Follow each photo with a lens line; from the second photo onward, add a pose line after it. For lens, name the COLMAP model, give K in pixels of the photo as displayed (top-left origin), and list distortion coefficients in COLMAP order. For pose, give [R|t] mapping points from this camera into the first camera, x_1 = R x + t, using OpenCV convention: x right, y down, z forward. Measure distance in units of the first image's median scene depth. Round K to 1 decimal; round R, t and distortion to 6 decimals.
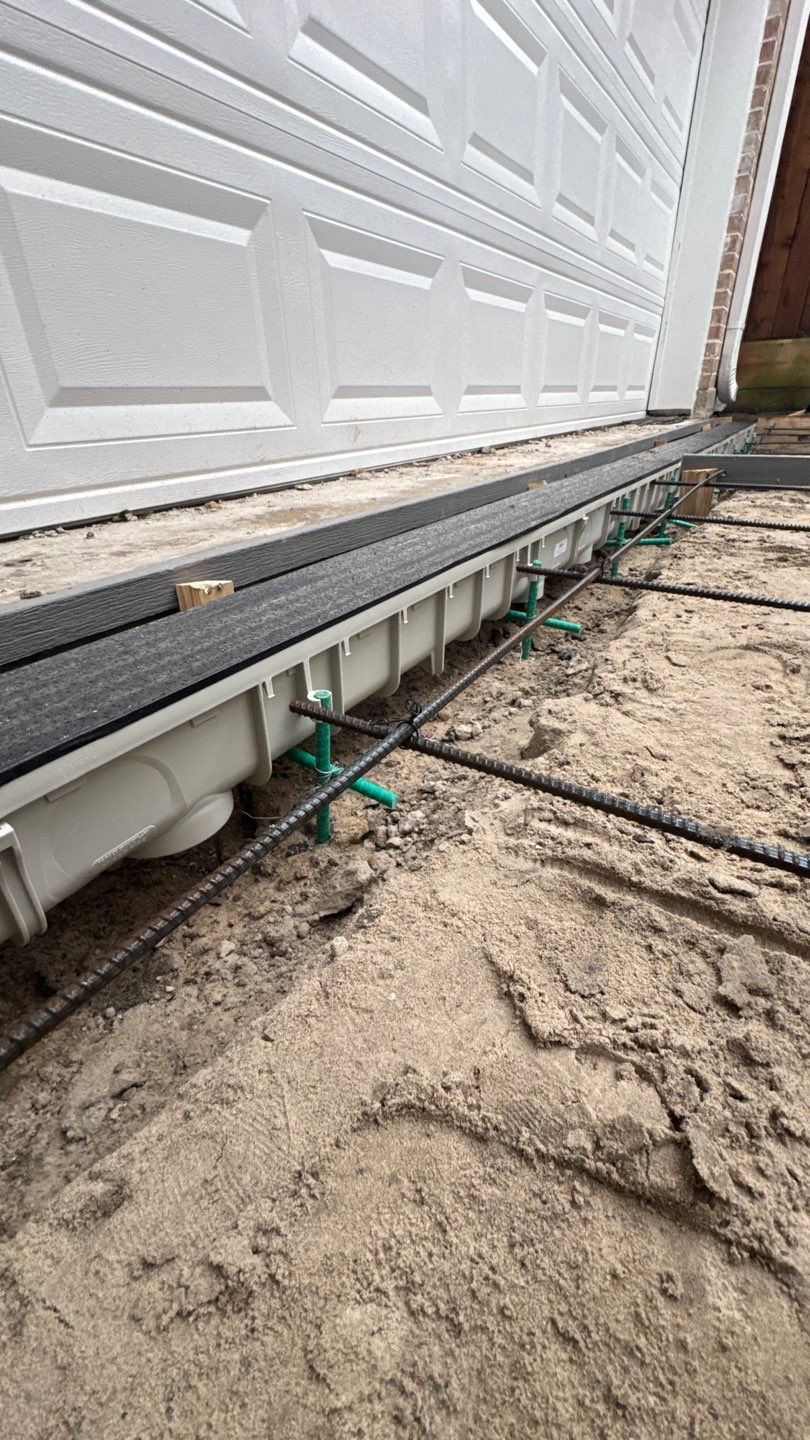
lens RADIAL K [[577.9, 0, 406.5], [0, 577.9, 713.6], [0, 0, 1]] dist [-0.001853, -0.000361]
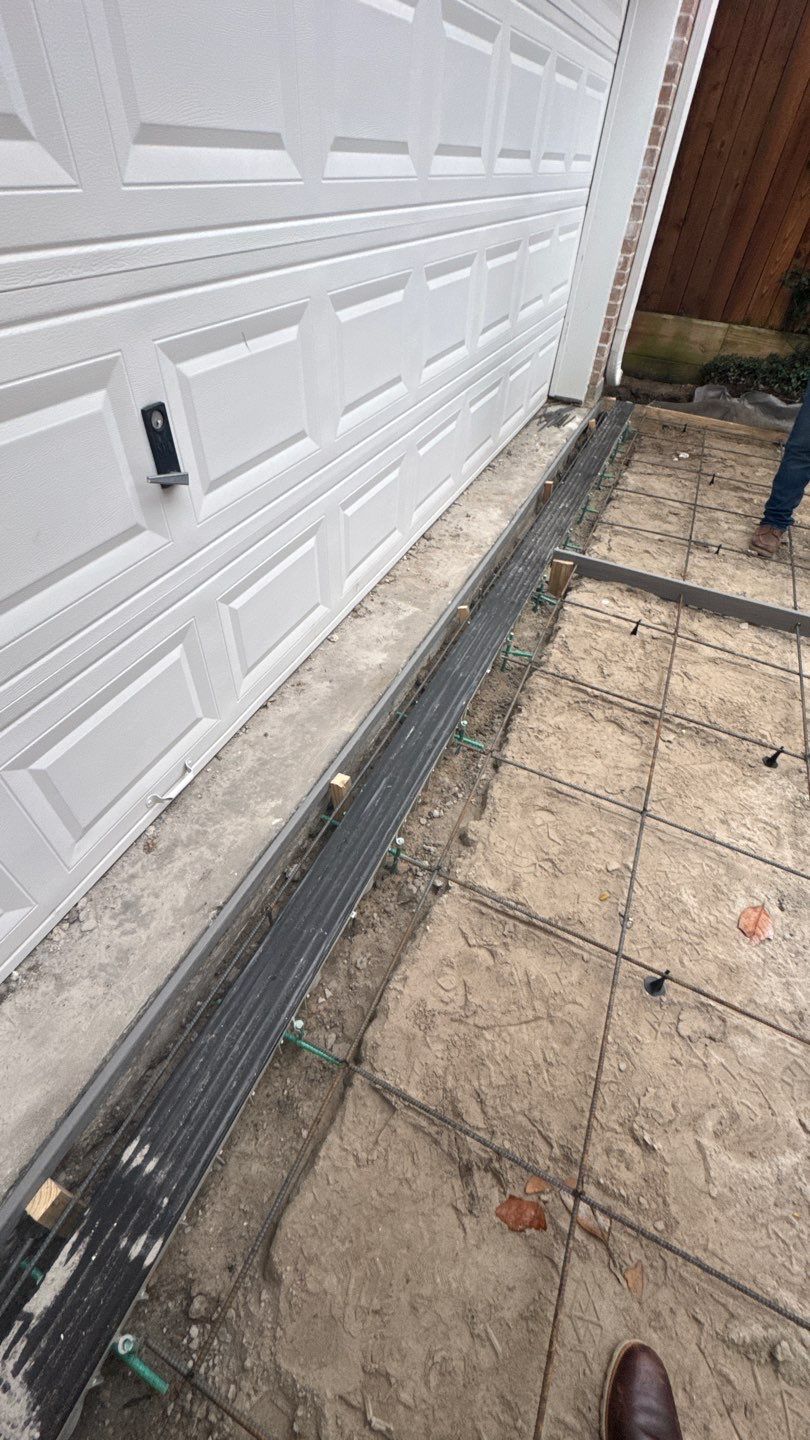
lens RADIAL K [[577.9, 0, 402.5], [0, 577.9, 720.3], [0, 0, 1]] dist [-0.001853, -0.000361]
pose [[0.987966, -0.048666, 0.146815, -0.102126], [0.003953, 0.956845, 0.290572, -0.282842], [-0.154620, -0.286494, 0.945523, -0.319706]]
